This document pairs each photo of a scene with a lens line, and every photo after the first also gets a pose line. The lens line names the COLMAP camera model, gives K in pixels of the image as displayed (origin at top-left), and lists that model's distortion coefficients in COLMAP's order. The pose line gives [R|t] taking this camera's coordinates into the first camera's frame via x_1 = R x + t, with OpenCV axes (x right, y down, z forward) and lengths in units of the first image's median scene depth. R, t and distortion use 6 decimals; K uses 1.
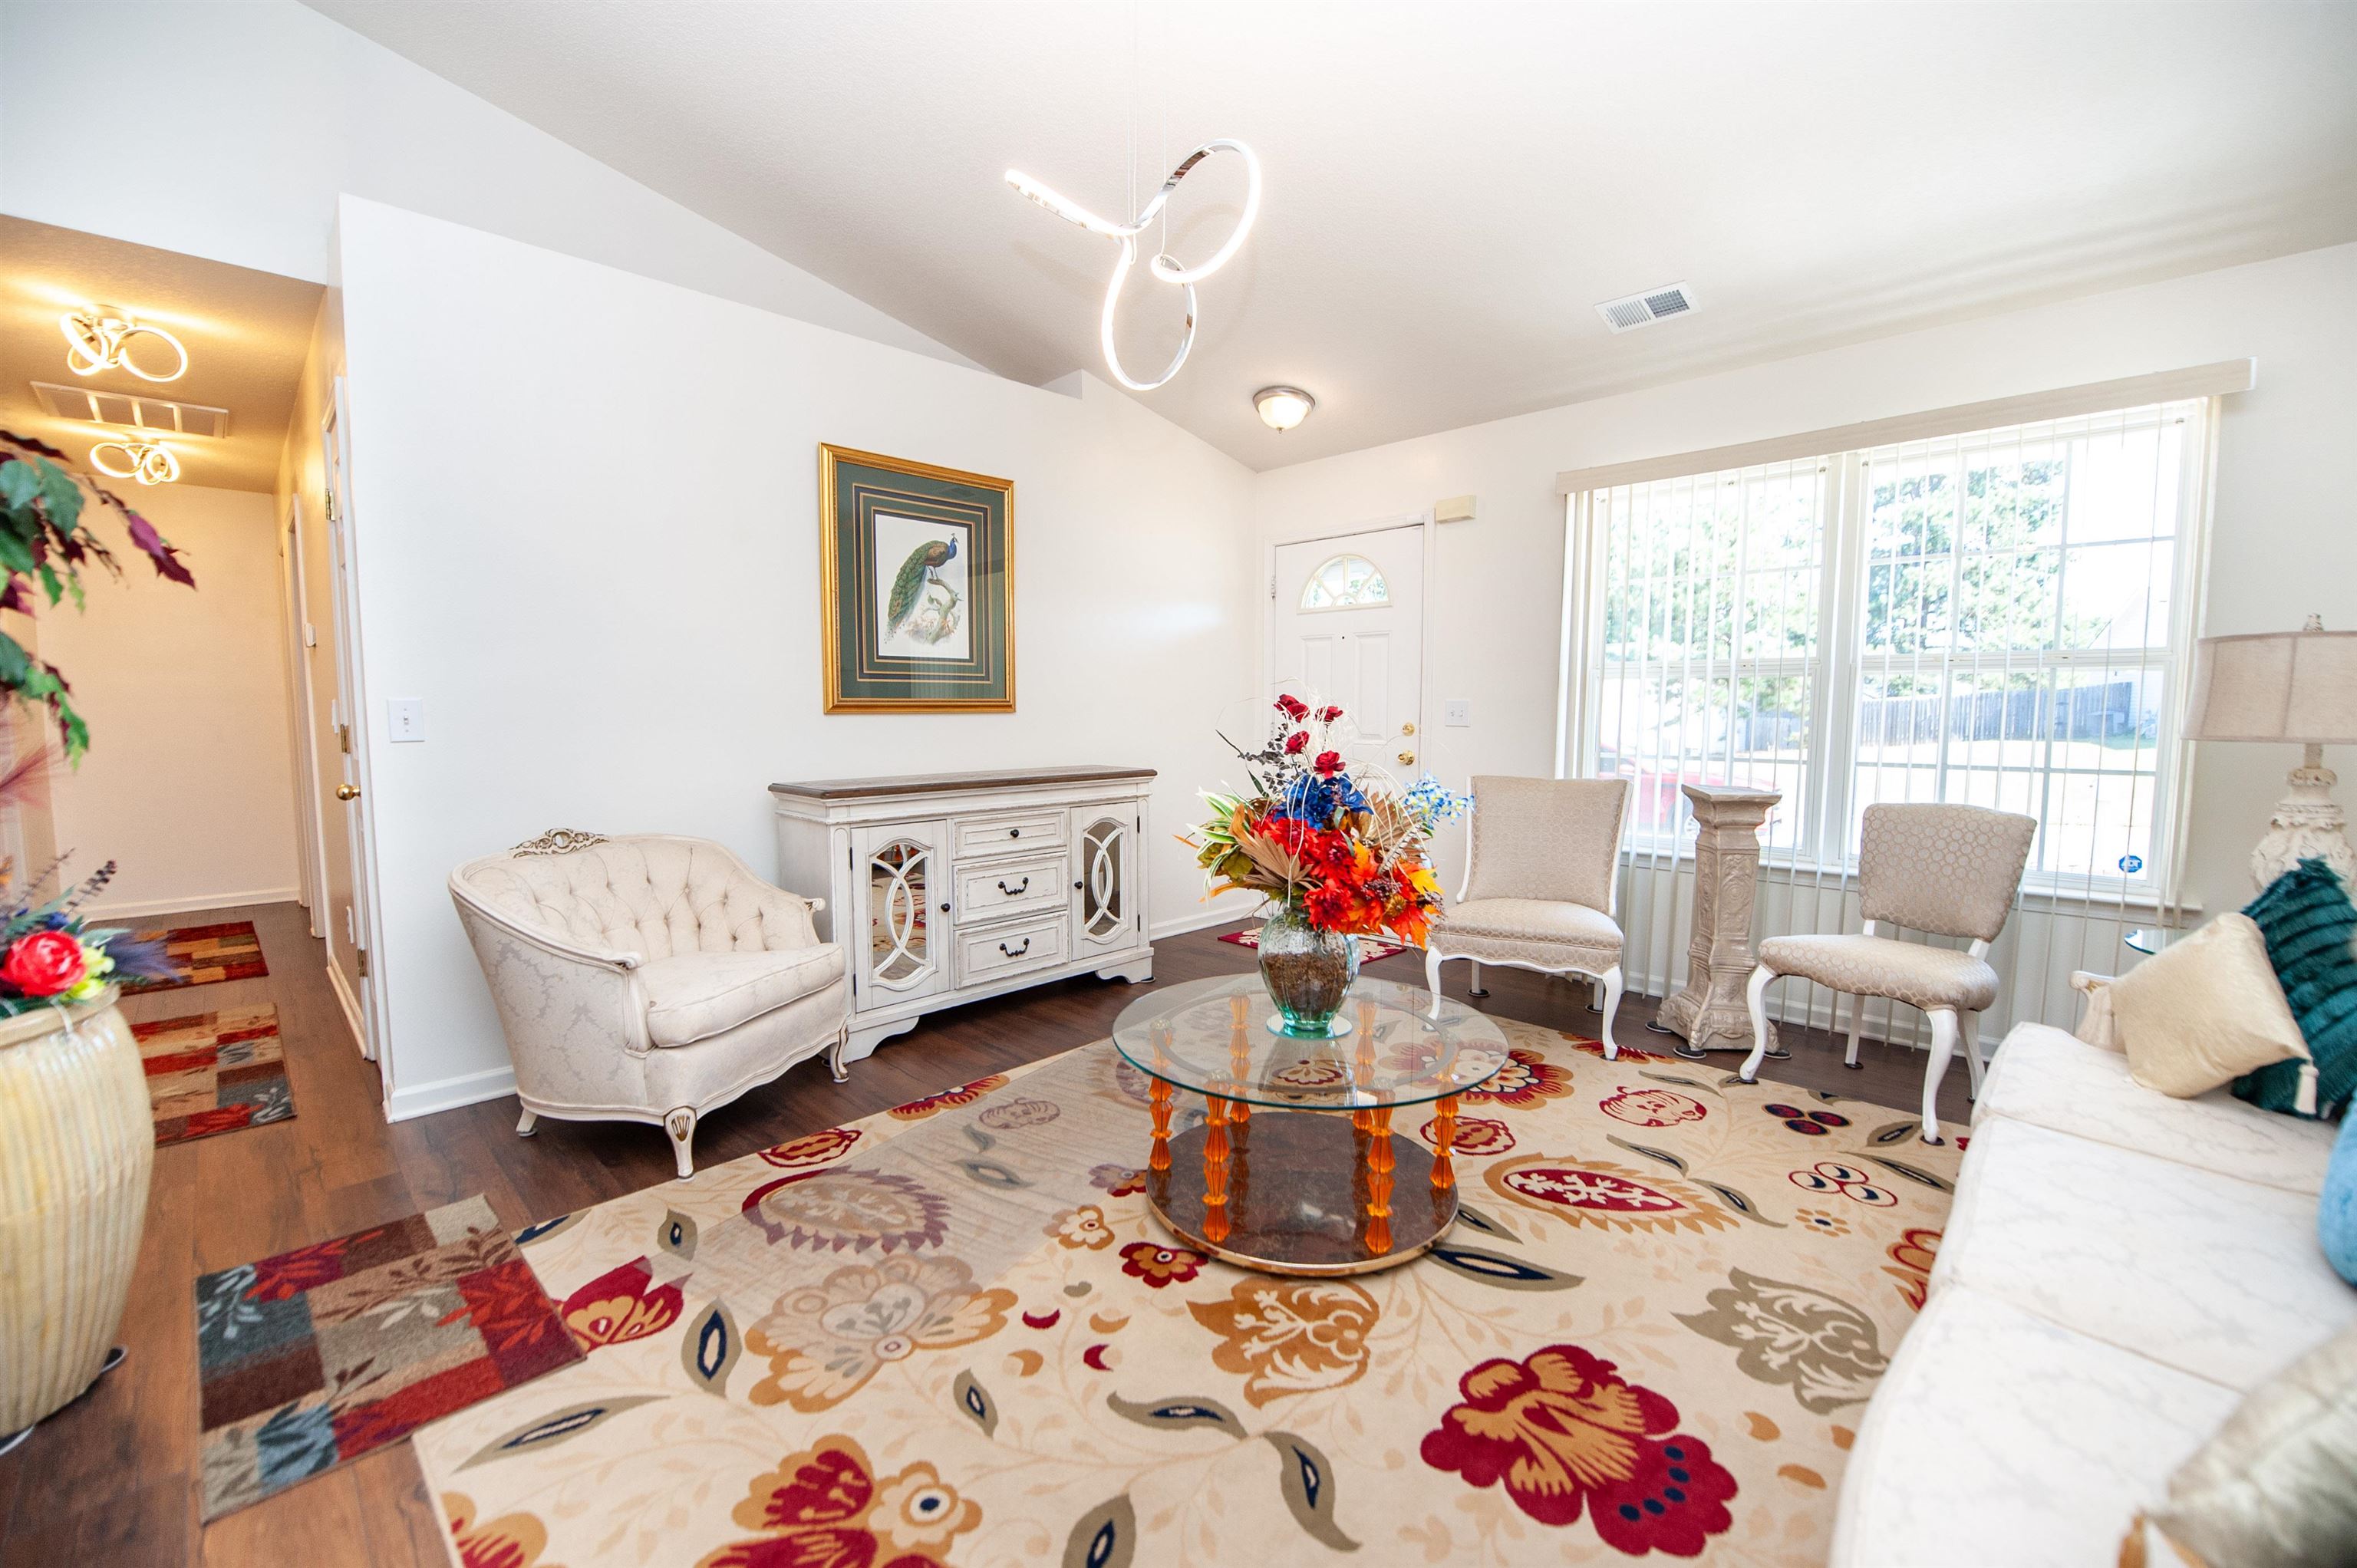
lens RADIAL K [[961.6, 0, 1178.5], [0, 961.6, 784.0], [0, 0, 1]] dist [-0.016577, -0.000545]
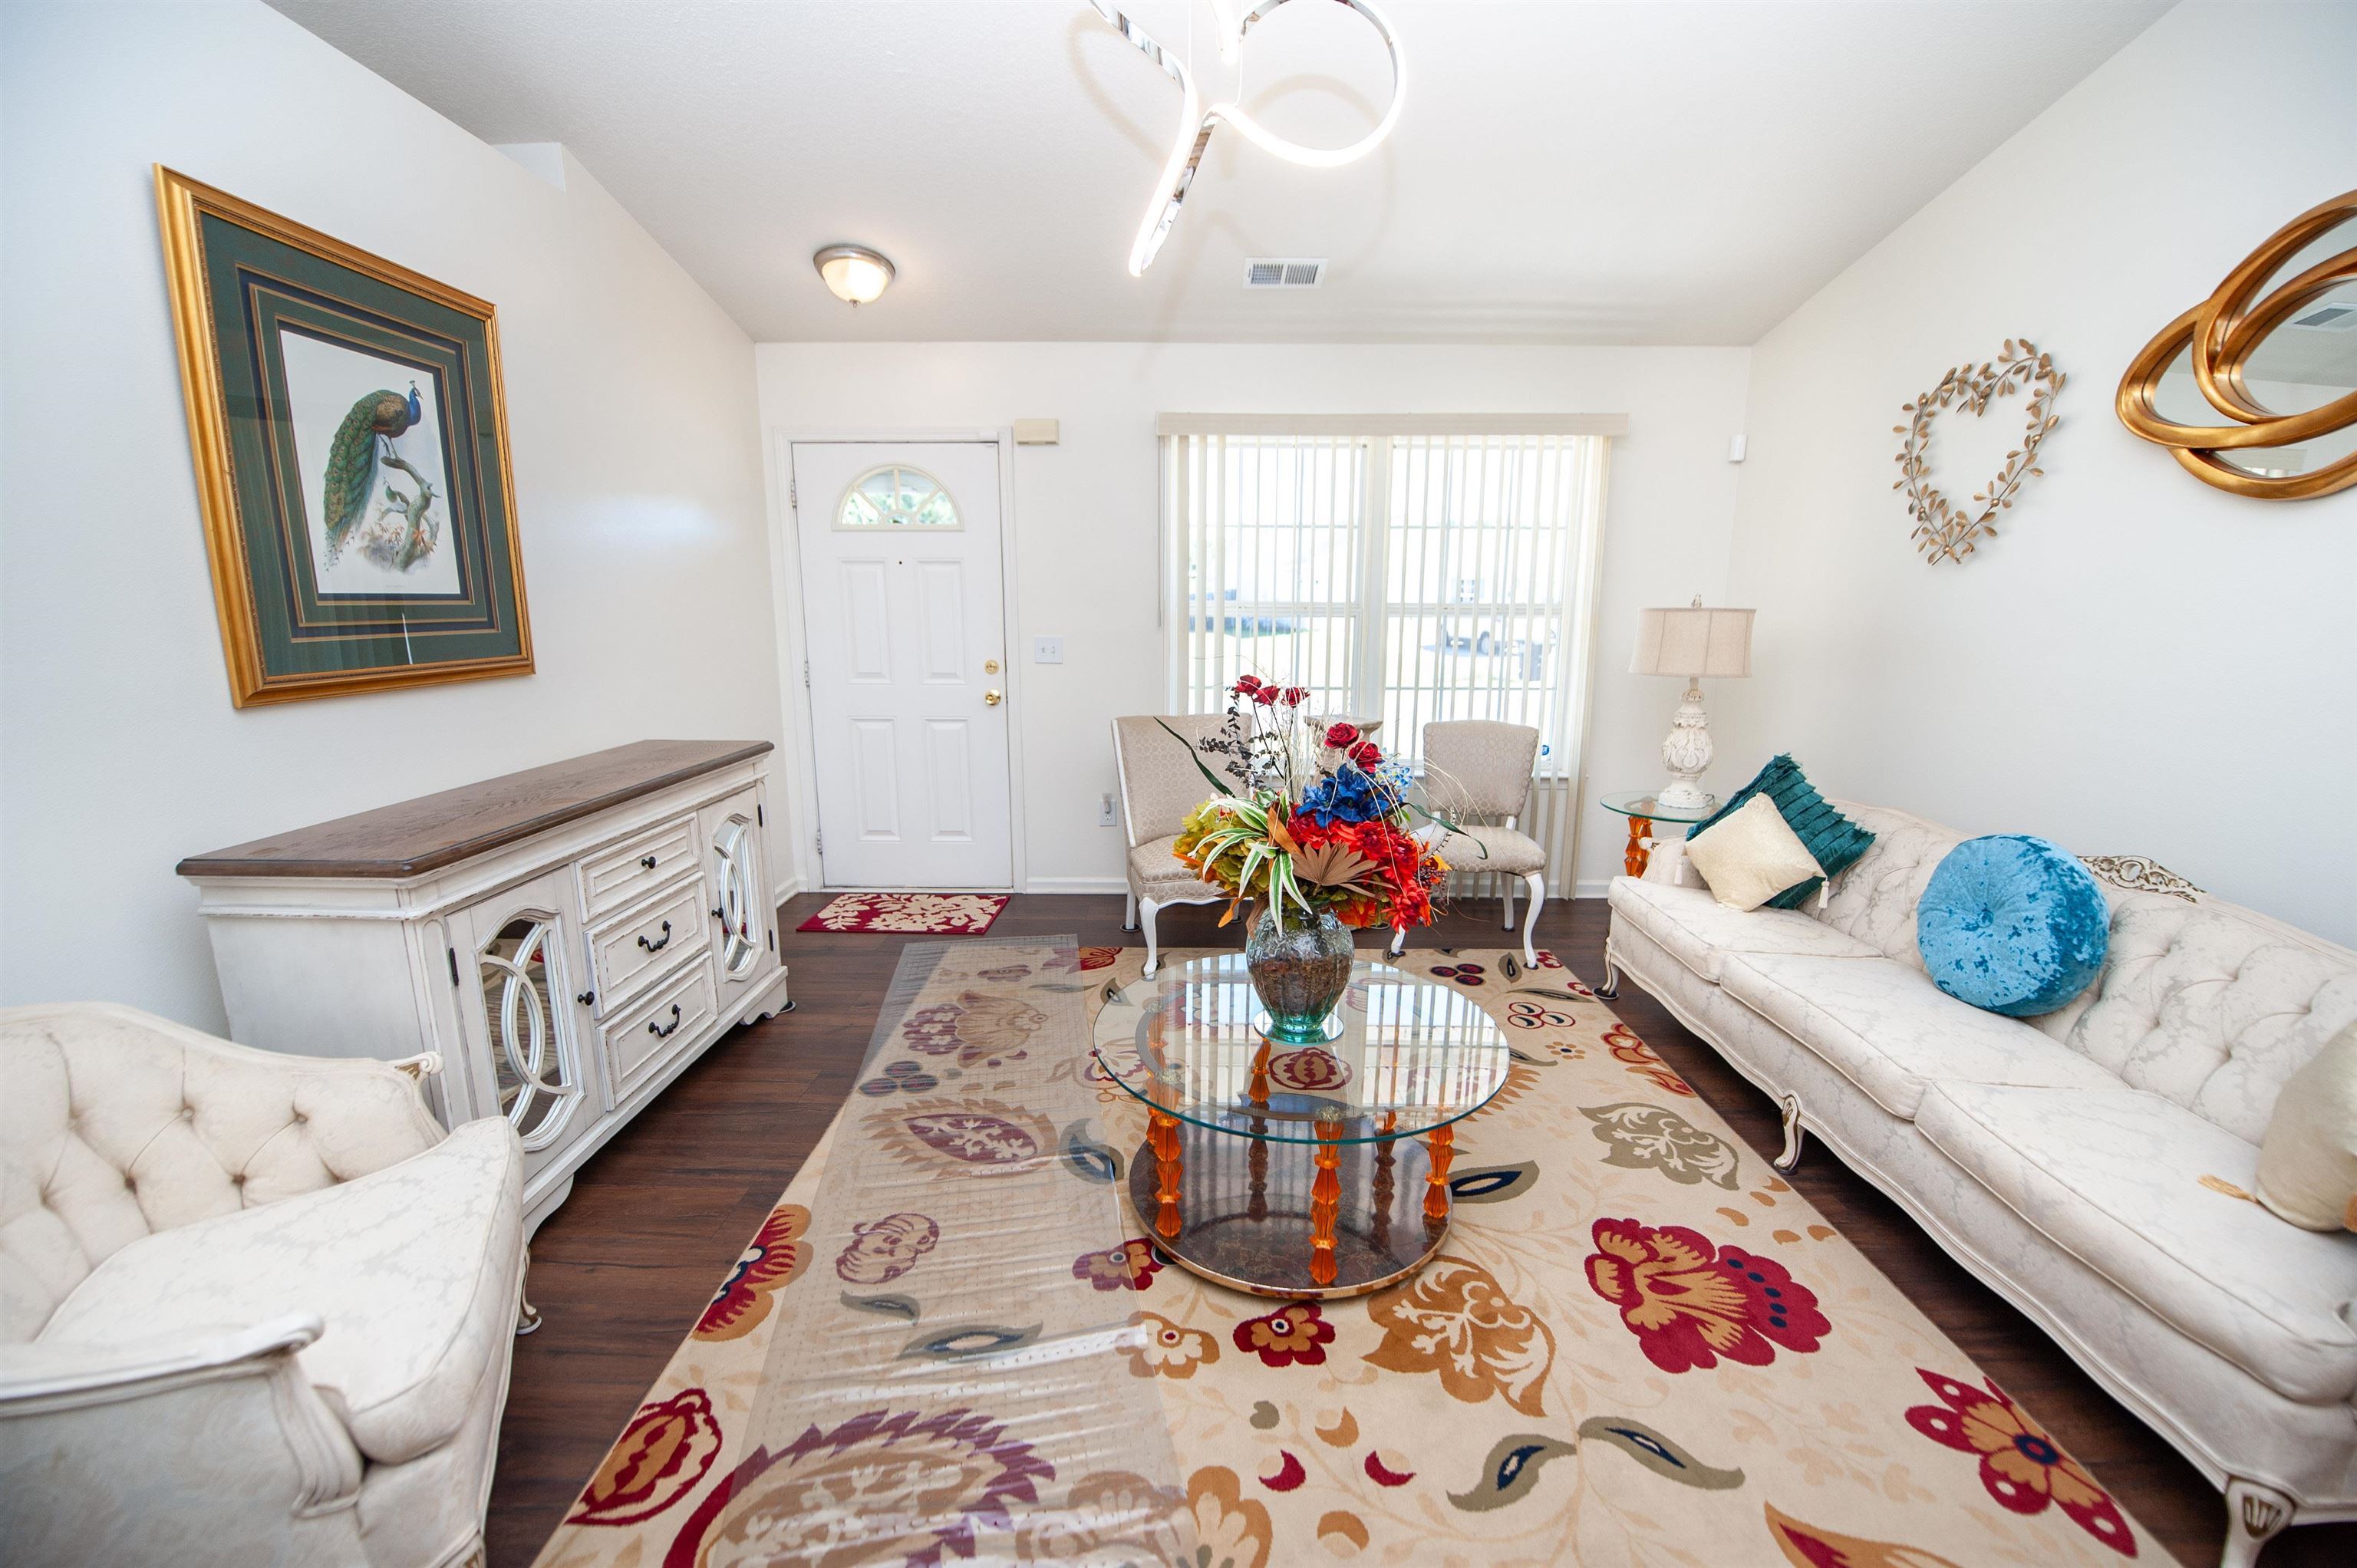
lens RADIAL K [[941.5, 0, 1194.6], [0, 941.5, 793.1], [0, 0, 1]] dist [-0.019914, -0.000565]
pose [[0.716483, -0.135156, 0.684387, -0.499632], [0.052306, 0.988699, 0.140495, -0.103113], [-0.695641, -0.064865, 0.715455, 0.385513]]
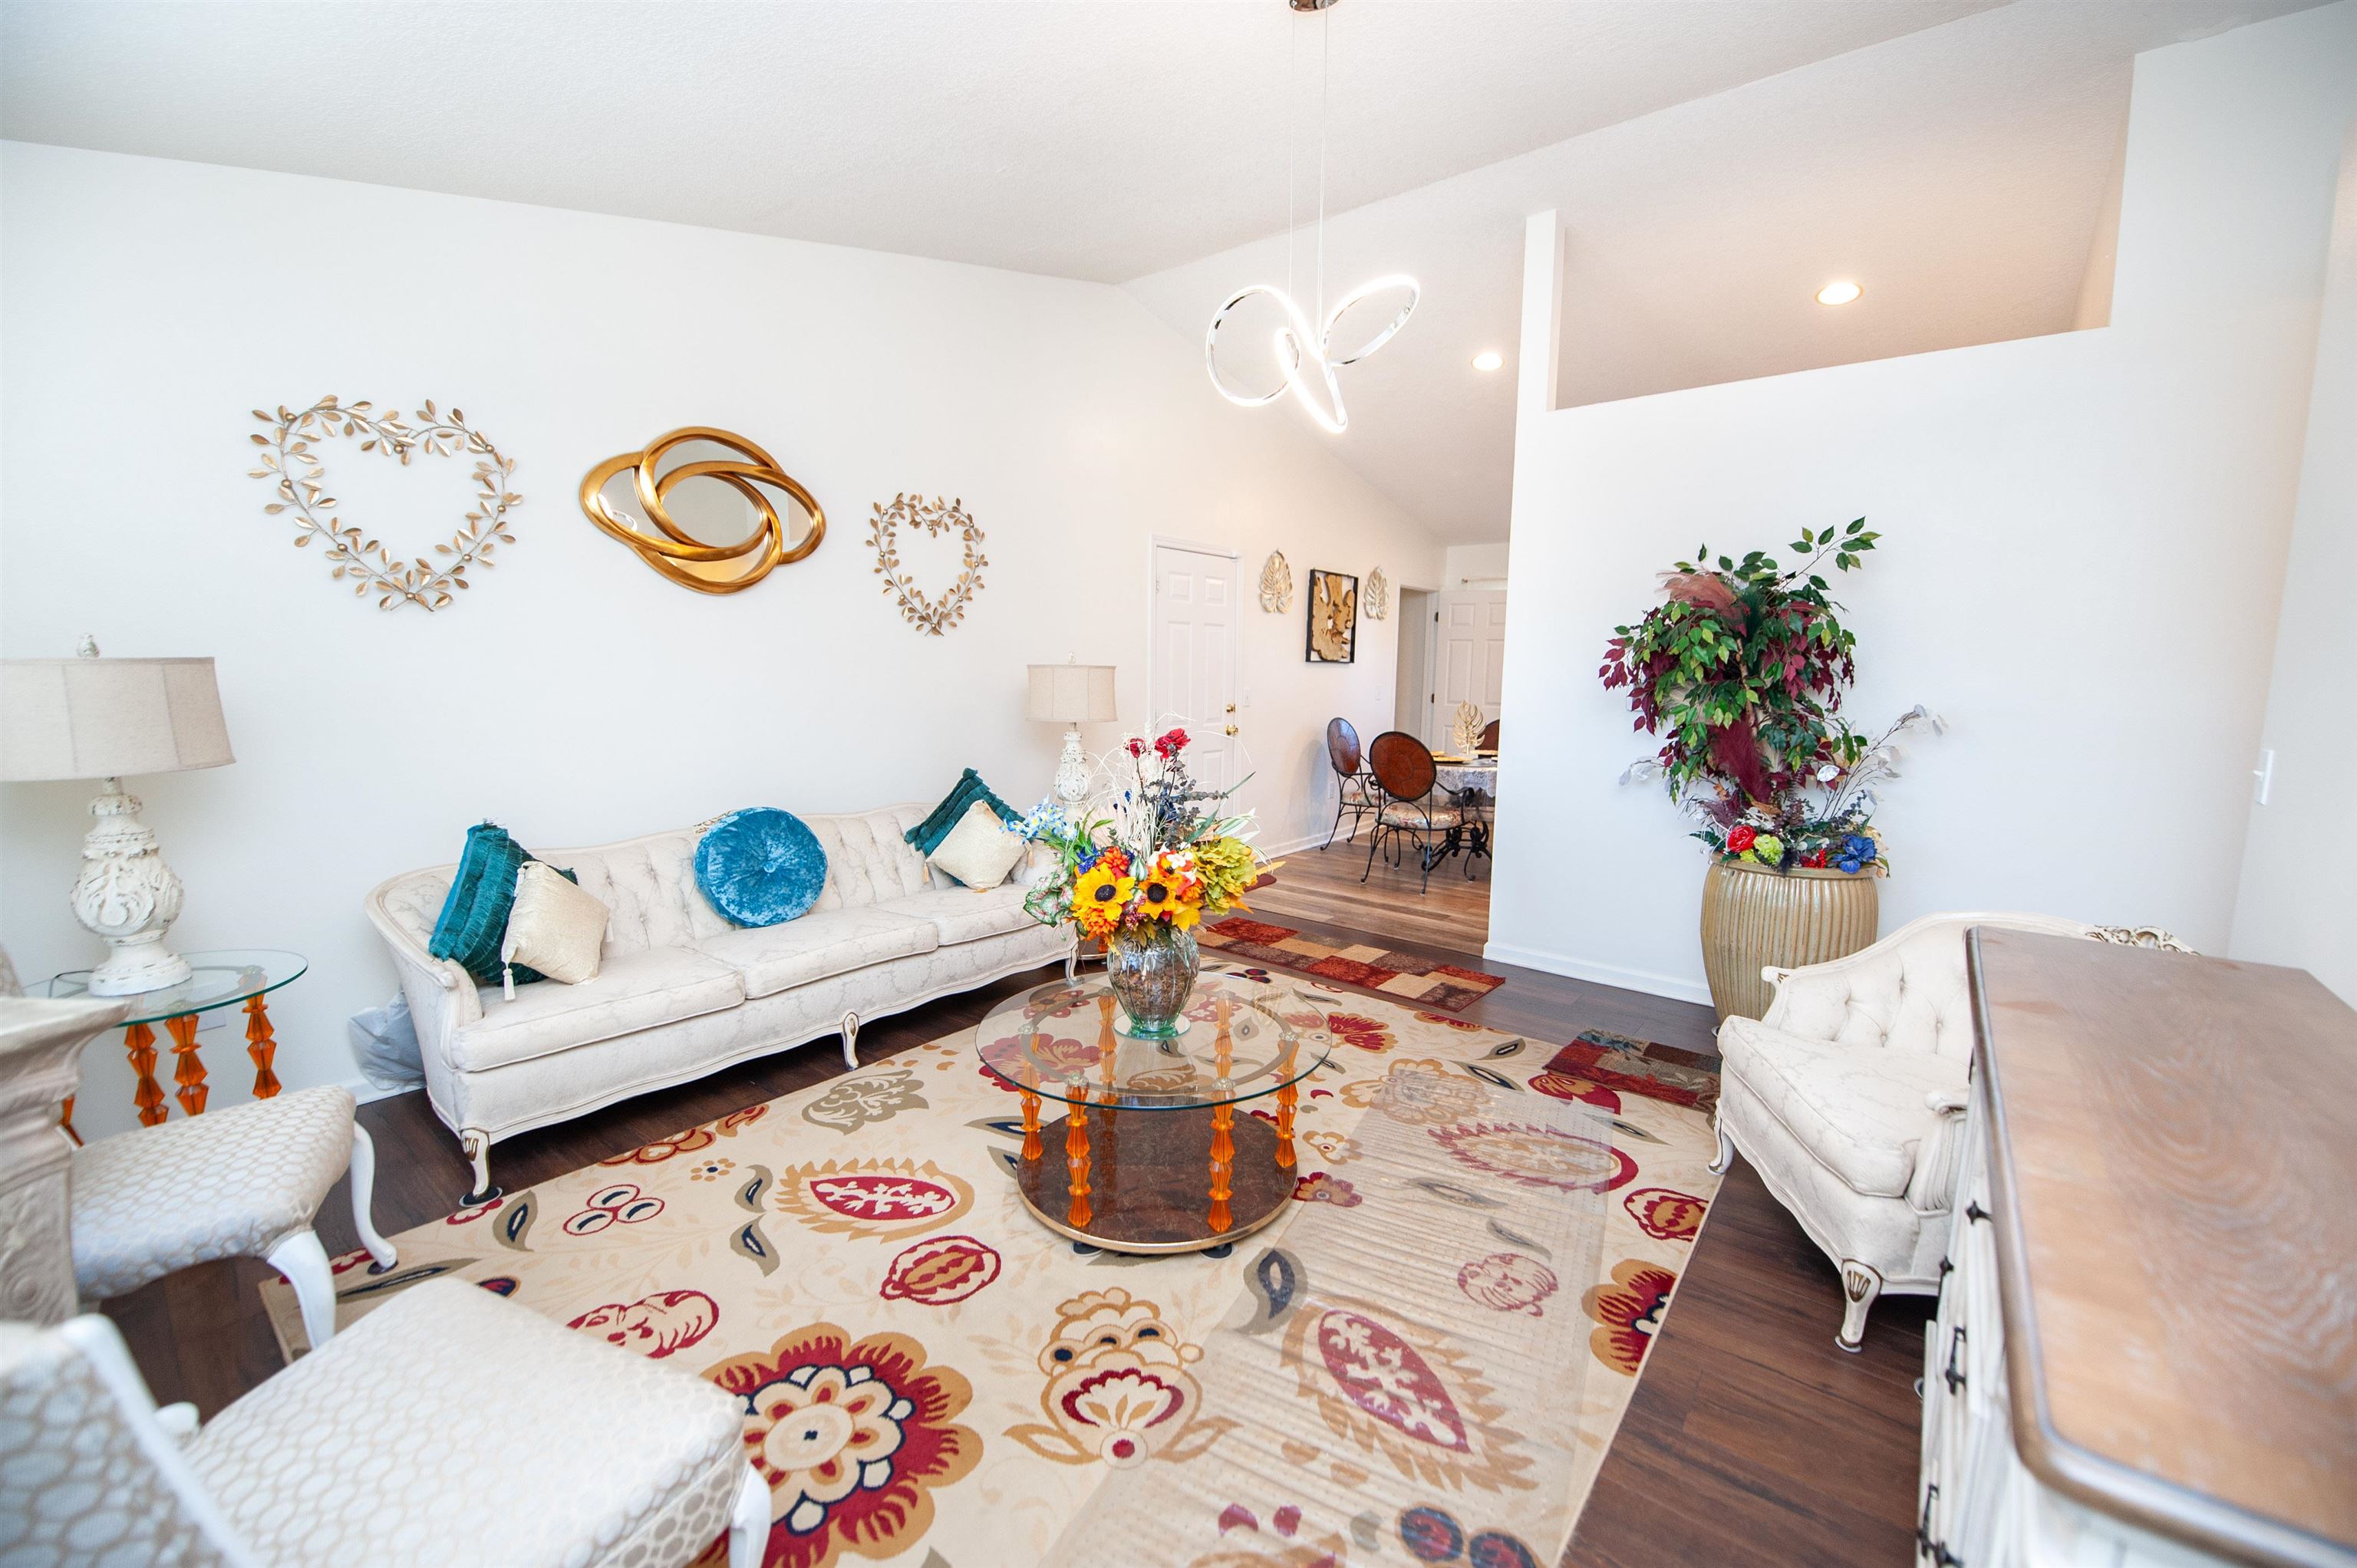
lens RADIAL K [[961.6, 0, 1178.5], [0, 961.6, 784.0], [0, 0, 1]] dist [-0.016577, -0.000545]
pose [[-0.995278, -0.000053, -0.097064, 0.195459], [-0.019928, 0.978811, 0.203796, -0.223218], [0.094997, 0.204768, -0.974190, 1.852961]]
